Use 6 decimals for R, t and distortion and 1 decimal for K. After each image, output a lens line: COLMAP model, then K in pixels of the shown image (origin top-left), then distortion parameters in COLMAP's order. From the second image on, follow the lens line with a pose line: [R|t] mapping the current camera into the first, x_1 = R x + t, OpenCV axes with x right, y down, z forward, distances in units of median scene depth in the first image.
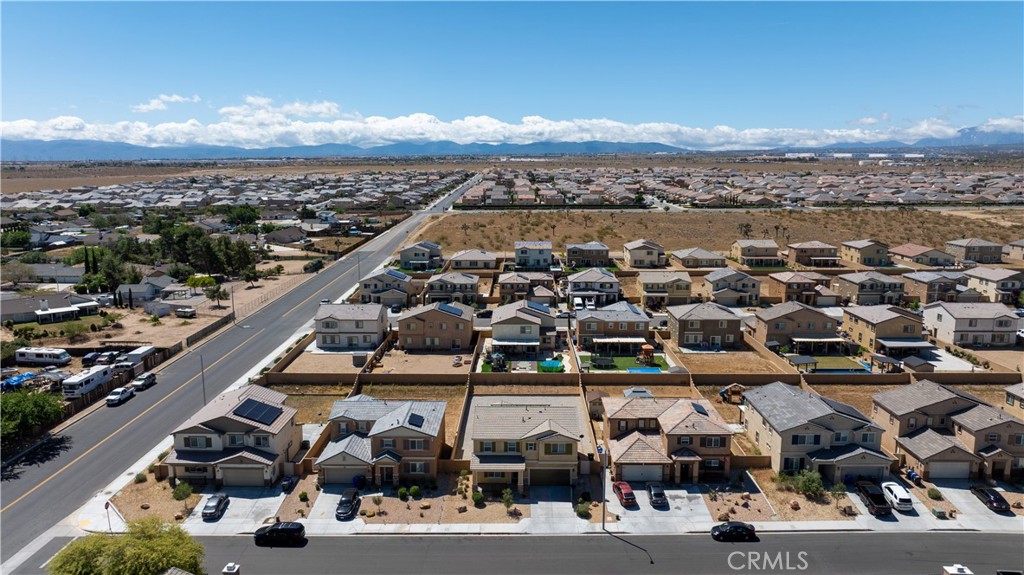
lens RADIAL K [[704.5, 0, 513.3], [0, 704.5, 285.6], [0, 0, 1]] dist [-0.012950, 0.009394]
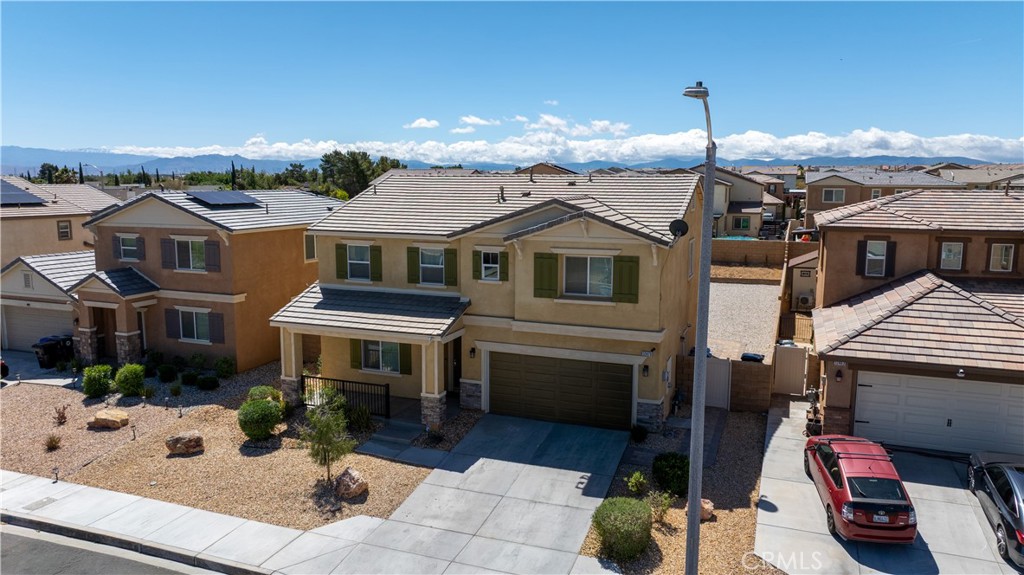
lens RADIAL K [[704.5, 0, 517.1], [0, 704.5, 284.3], [0, 0, 1]] dist [-0.012950, 0.009394]
pose [[0.936205, 0.050910, -0.347748, 0.130269], [-0.057416, 0.998315, -0.008422, 0.238333], [0.346734, 0.027851, 0.937550, 0.751265]]
